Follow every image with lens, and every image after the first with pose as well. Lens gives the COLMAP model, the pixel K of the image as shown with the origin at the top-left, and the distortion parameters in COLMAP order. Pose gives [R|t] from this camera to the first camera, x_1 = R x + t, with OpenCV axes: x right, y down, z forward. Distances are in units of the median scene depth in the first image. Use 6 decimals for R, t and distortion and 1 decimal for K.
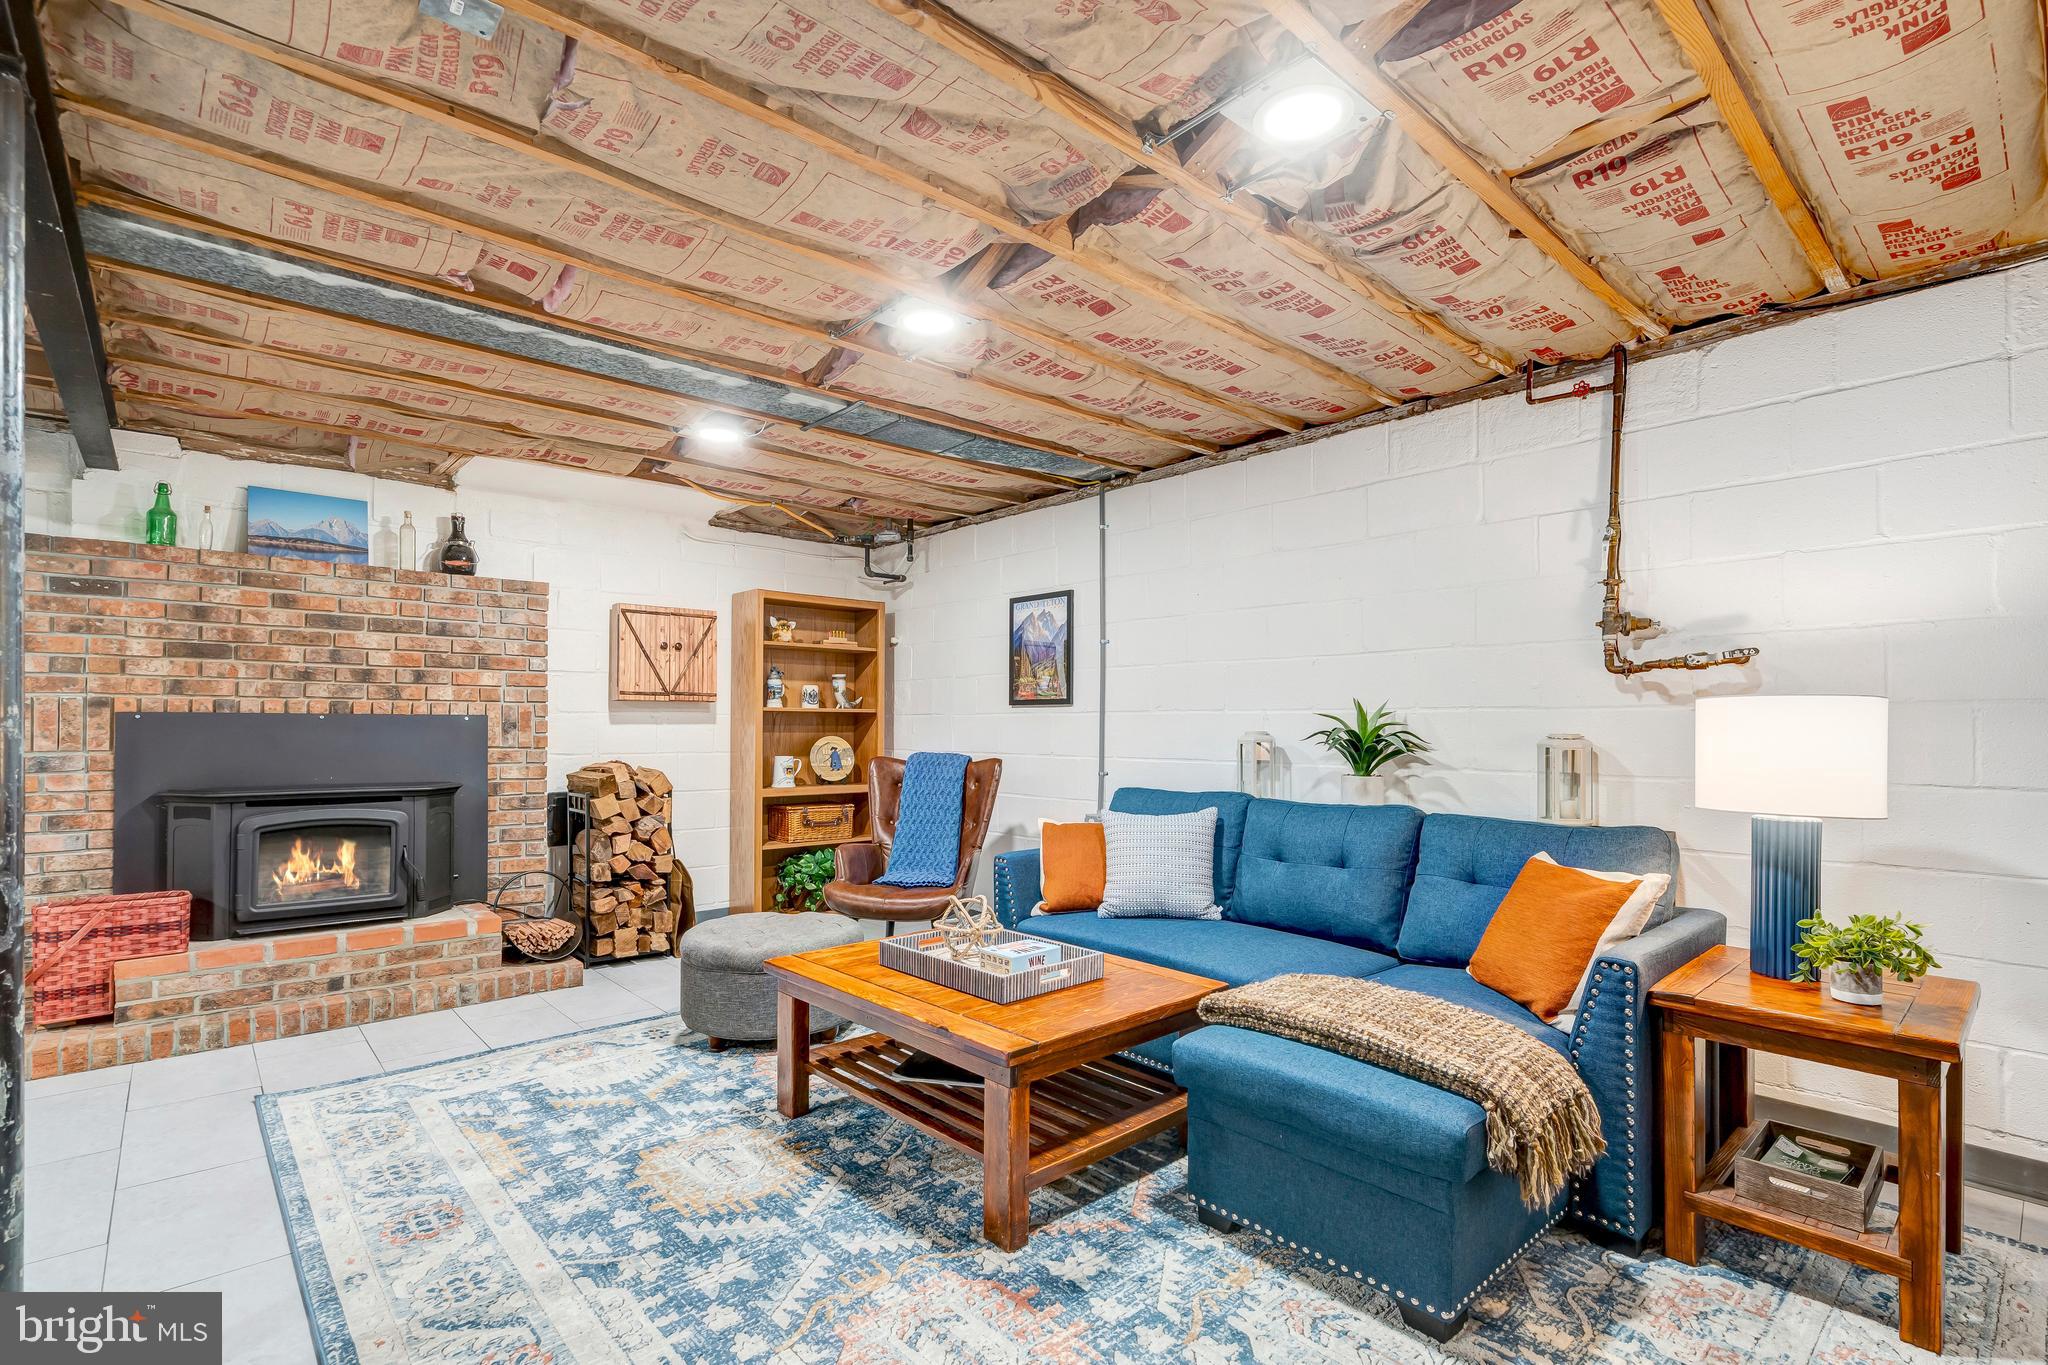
lens RADIAL K [[942.6, 0, 1017.3], [0, 942.6, 712.9], [0, 0, 1]] dist [-0.002207, 0.000200]
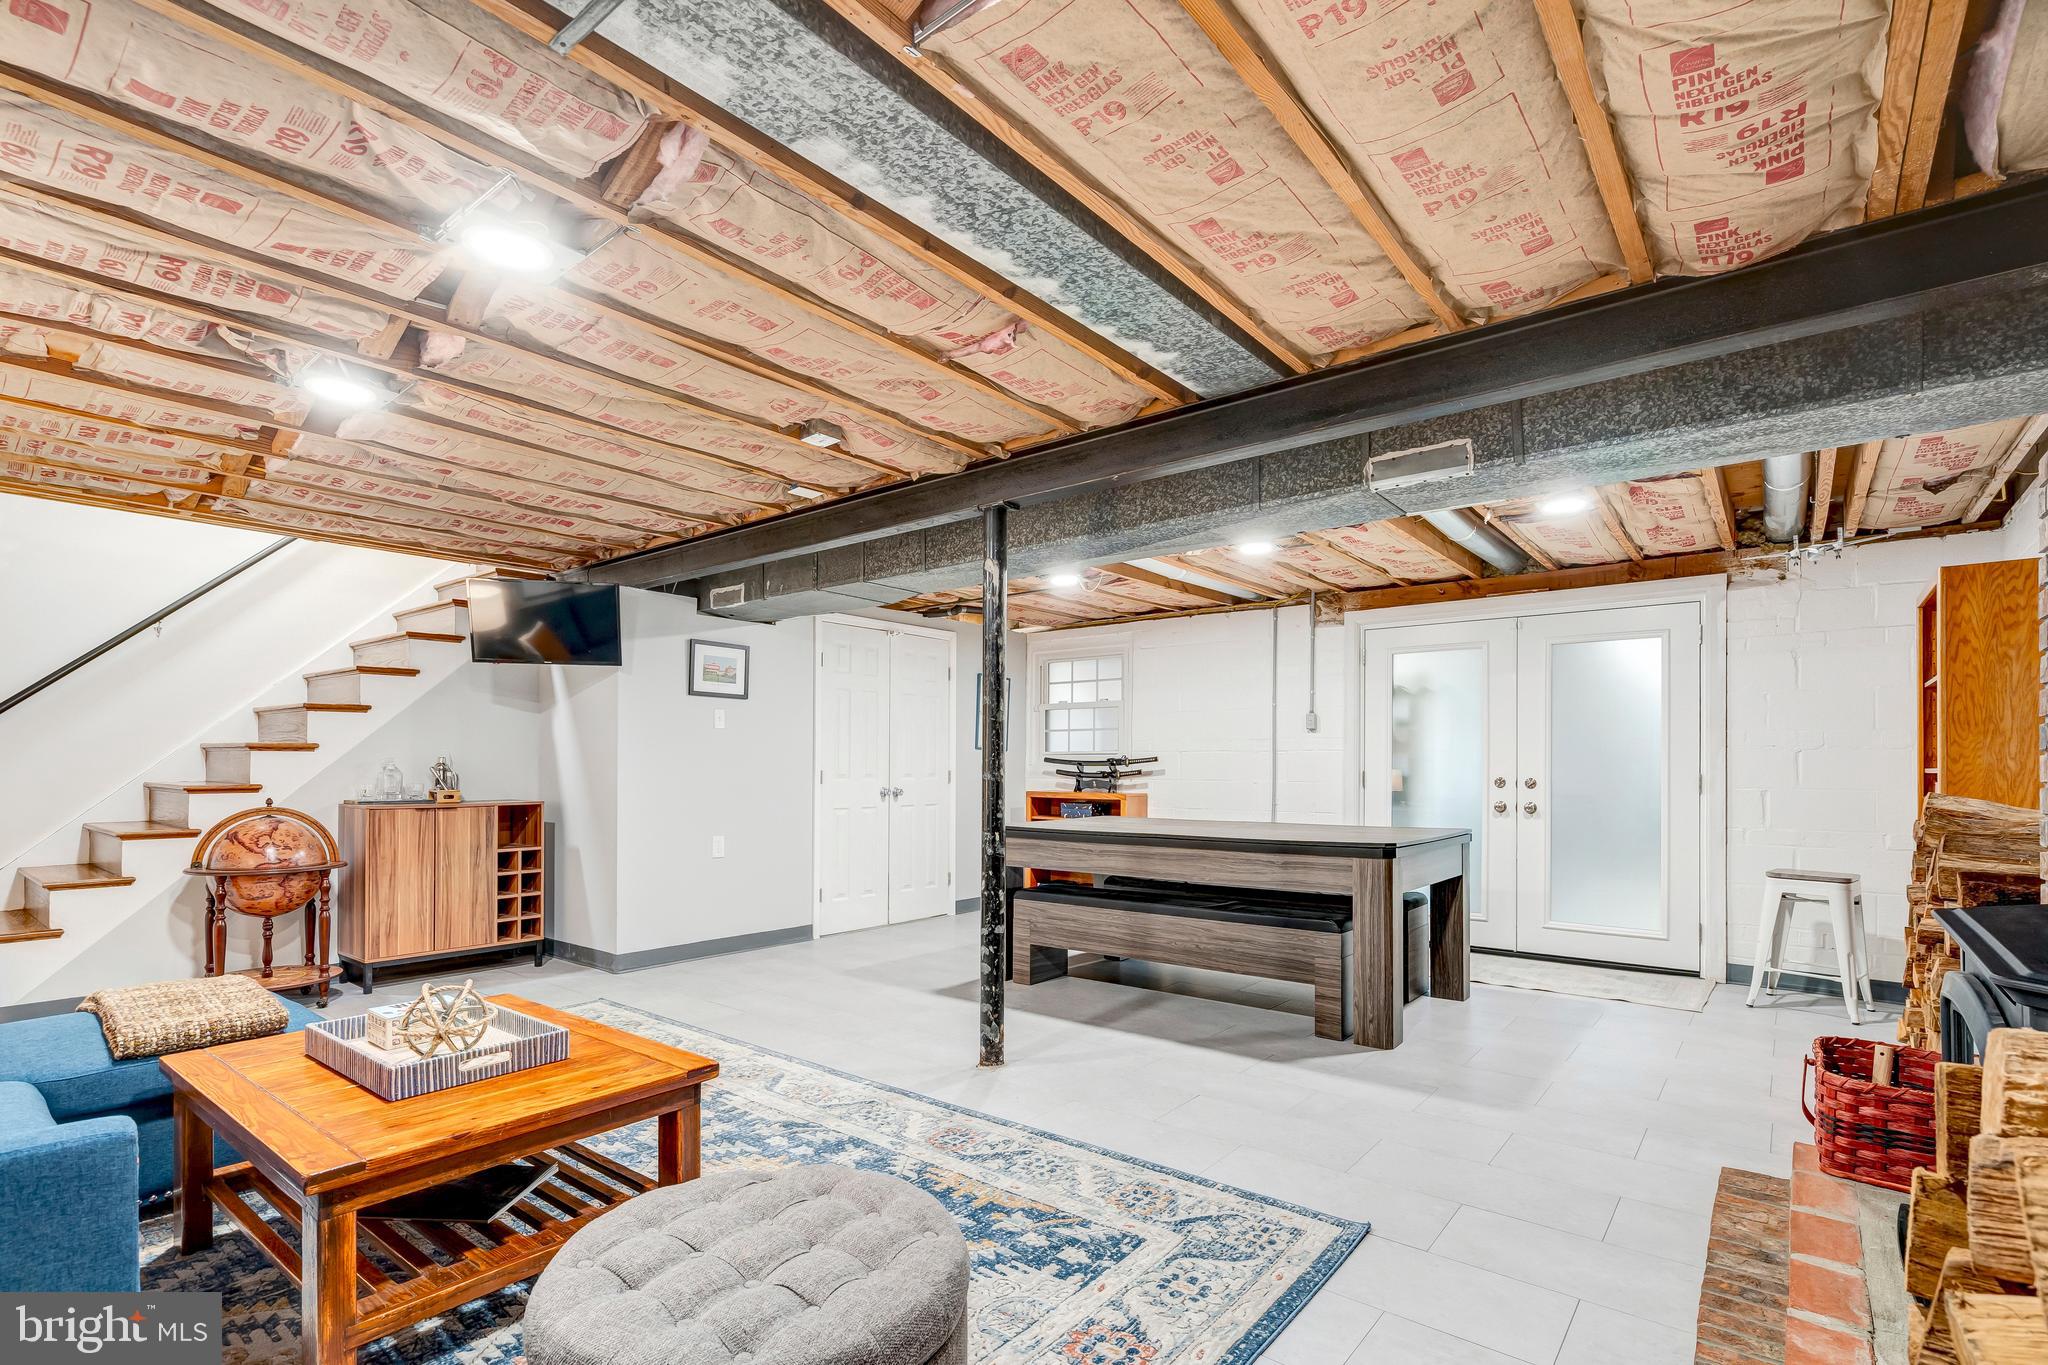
lens RADIAL K [[964.5, 0, 1005.9], [0, 964.5, 773.3], [0, 0, 1]] dist [-0.001165, 0.000081]
pose [[-0.987249, -0.002149, -0.159168, -0.289090], [-0.001846, 0.999996, -0.002054, 0.014716], [0.159172, -0.001734, -0.987249, 1.417046]]
